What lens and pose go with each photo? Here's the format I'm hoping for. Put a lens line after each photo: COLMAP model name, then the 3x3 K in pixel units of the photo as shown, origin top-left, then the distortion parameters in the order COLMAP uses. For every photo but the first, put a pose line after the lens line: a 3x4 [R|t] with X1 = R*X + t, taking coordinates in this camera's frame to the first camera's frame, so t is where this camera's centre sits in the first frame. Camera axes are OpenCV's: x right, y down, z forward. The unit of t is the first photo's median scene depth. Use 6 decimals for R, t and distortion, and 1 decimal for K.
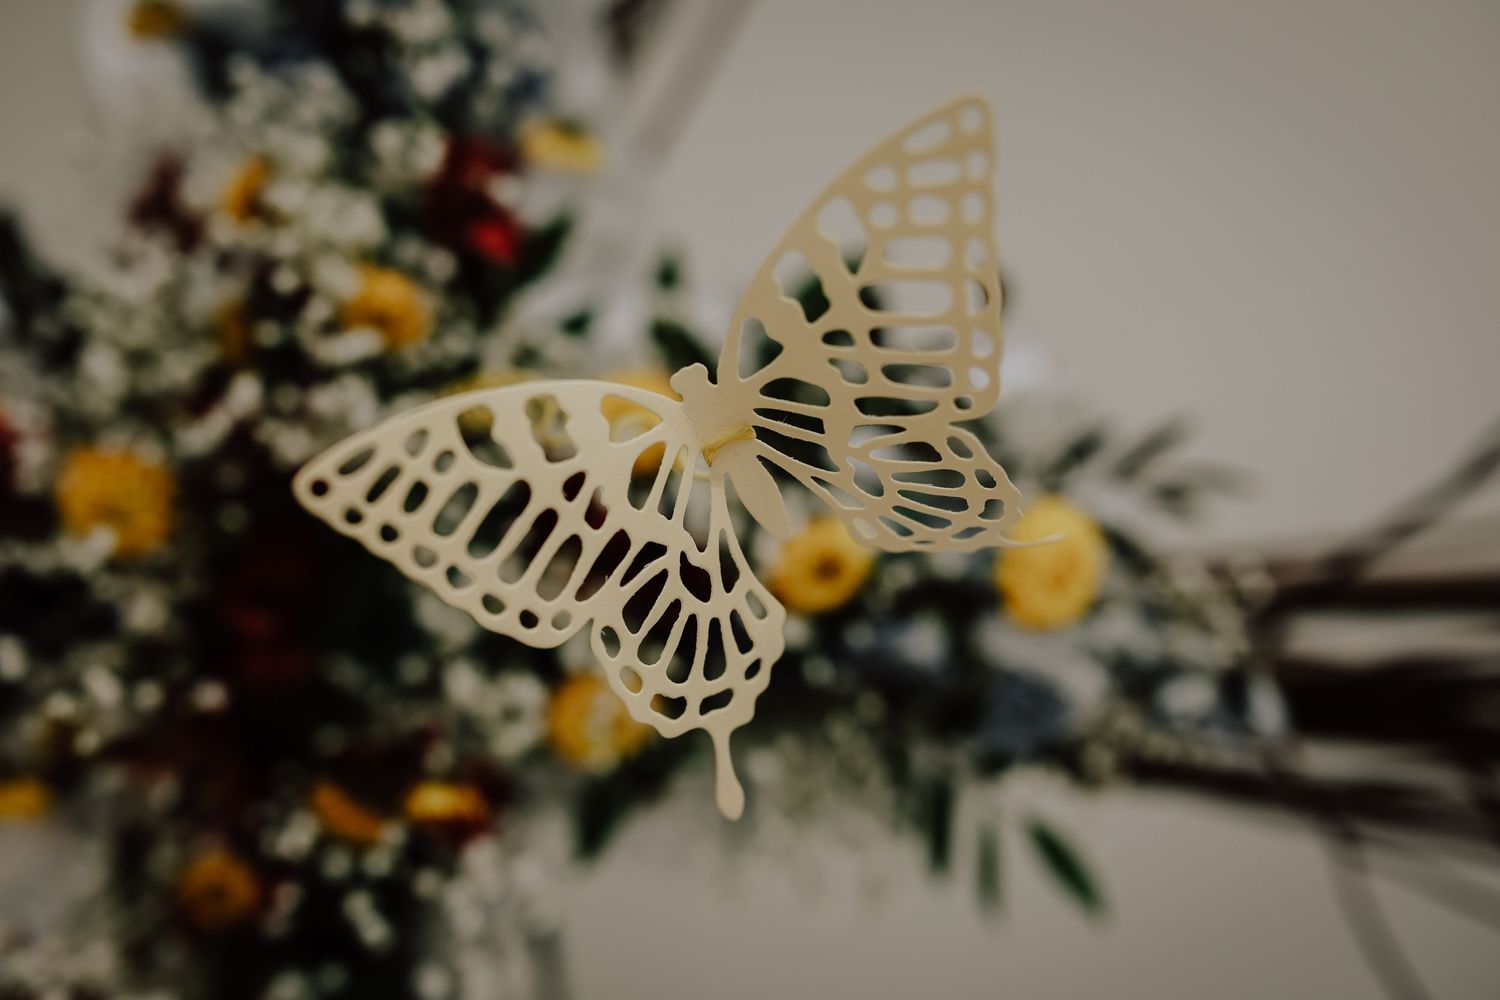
lens RADIAL K [[1500.2, 0, 743.7], [0, 1500.2, 497.9], [0, 0, 1]] dist [-0.041629, 0.000000]
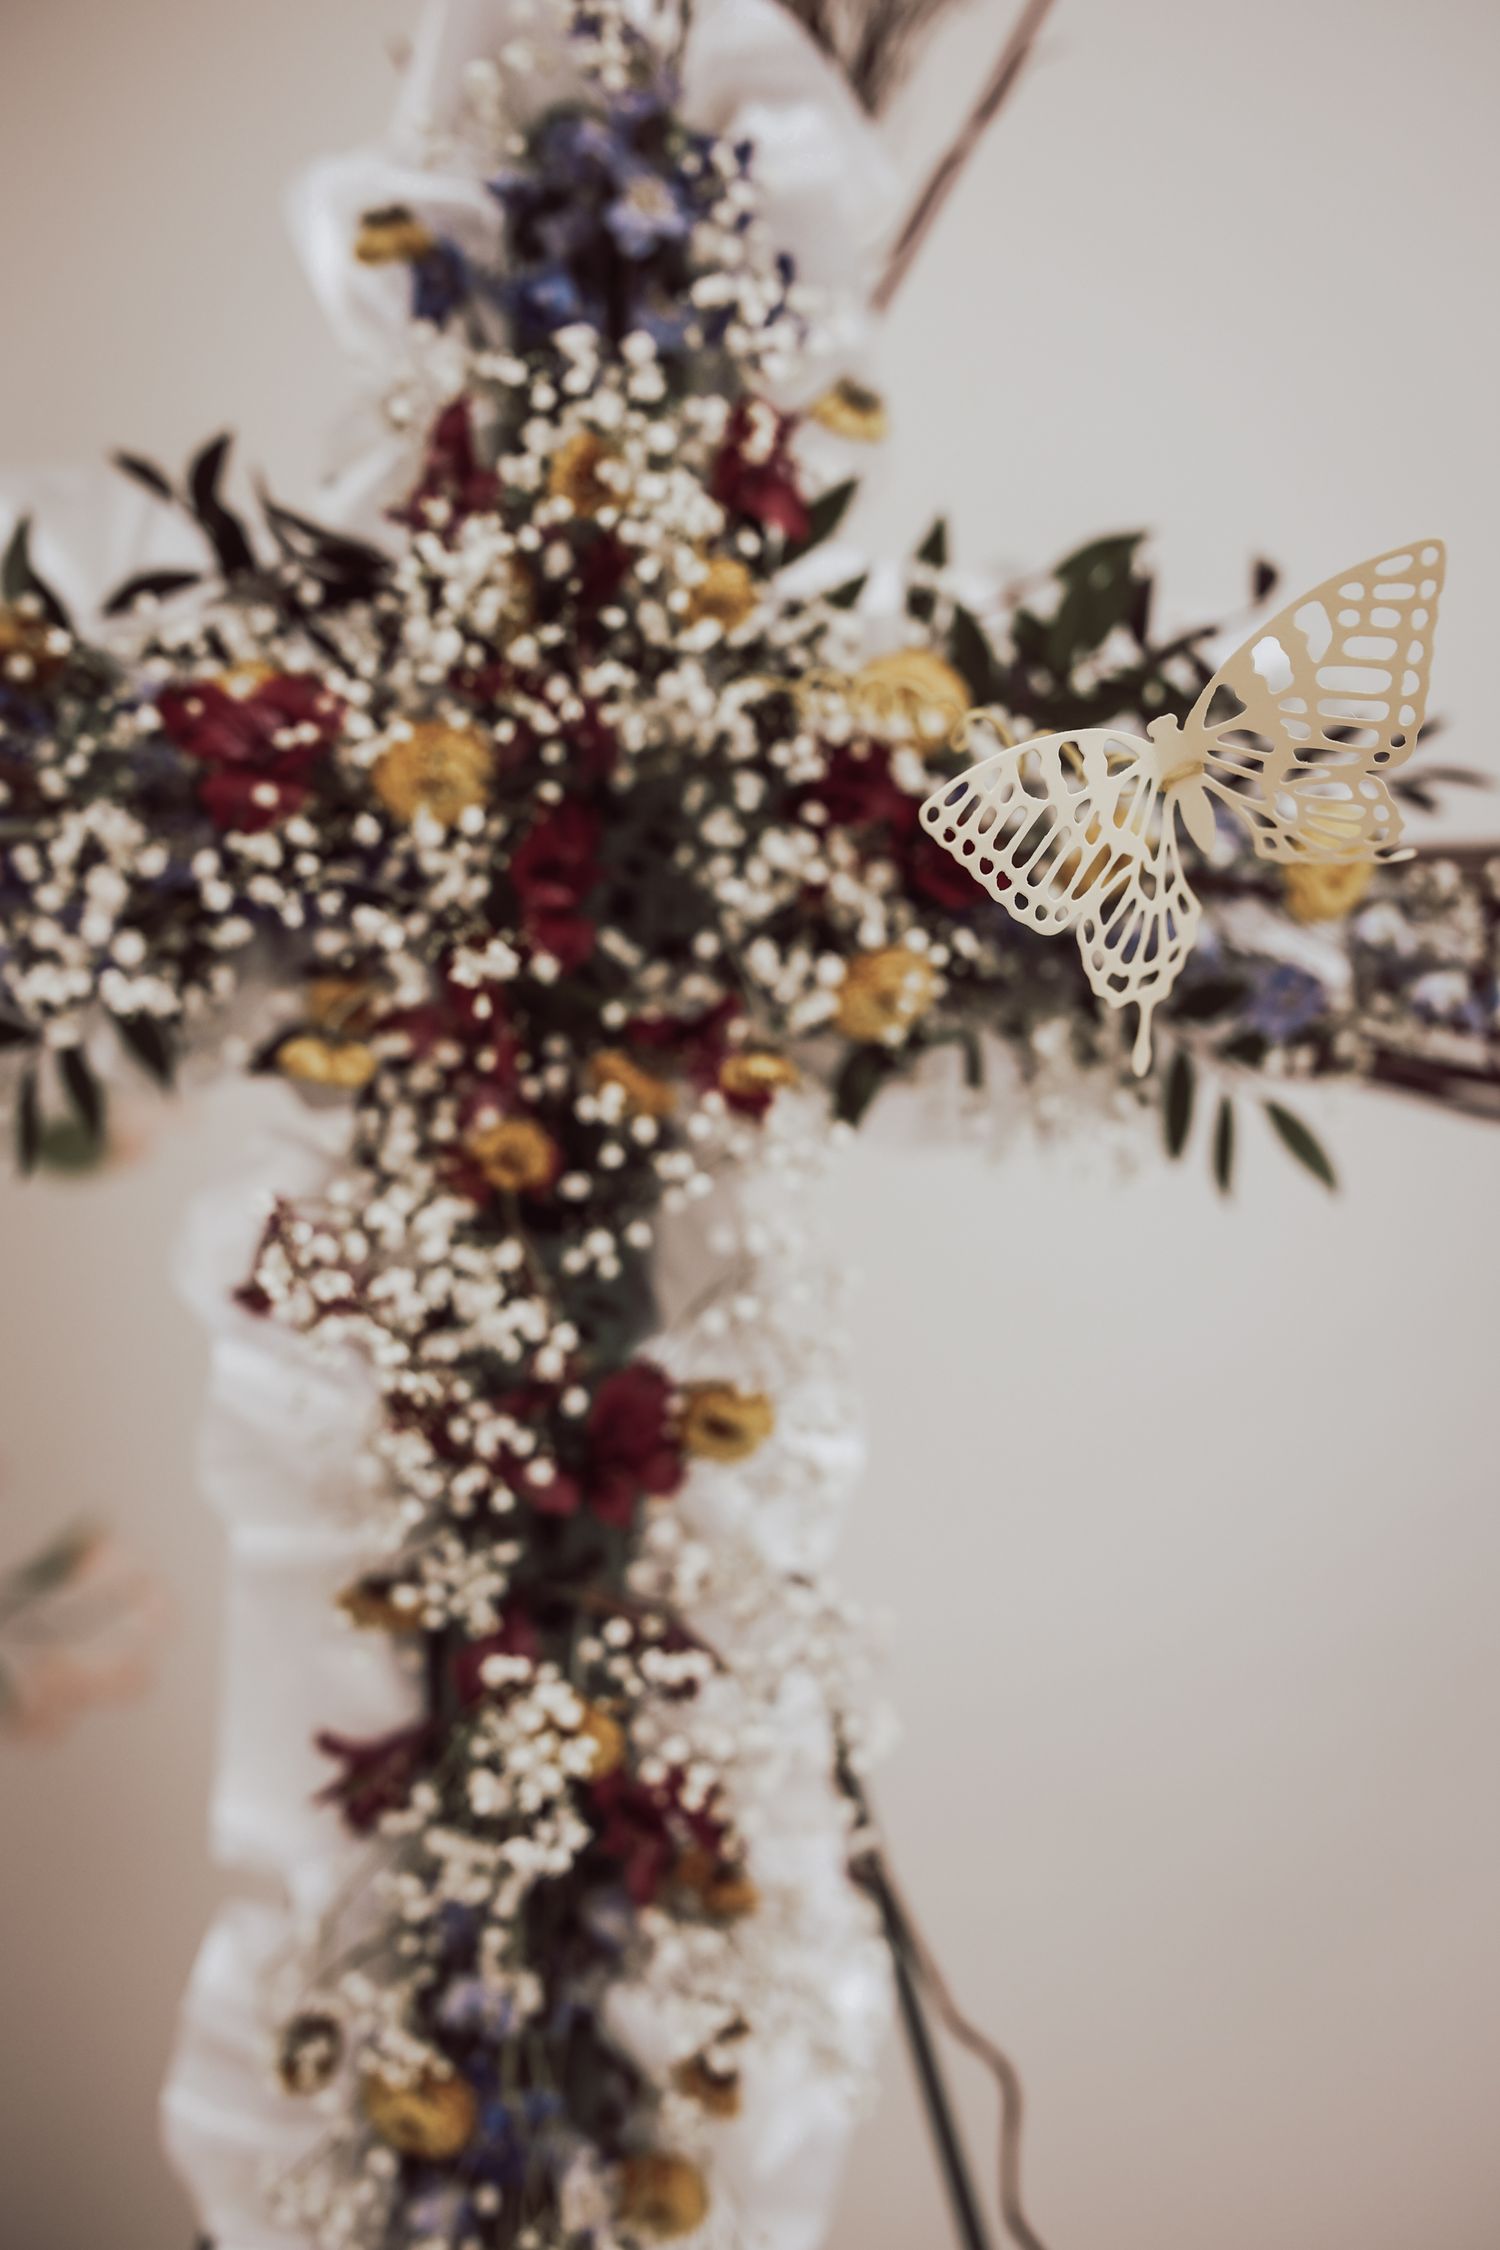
lens RADIAL K [[2250.2, 0, 756.5], [0, 2250.2, 1131.6], [0, 0, 1]] dist [-0.041629, 0.000000]
pose [[0.994193, 0.012993, 0.106827, -0.561843], [-0.033658, 0.980424, 0.194000, -0.097091], [-0.102215, -0.196469, 0.975168, -0.856896]]
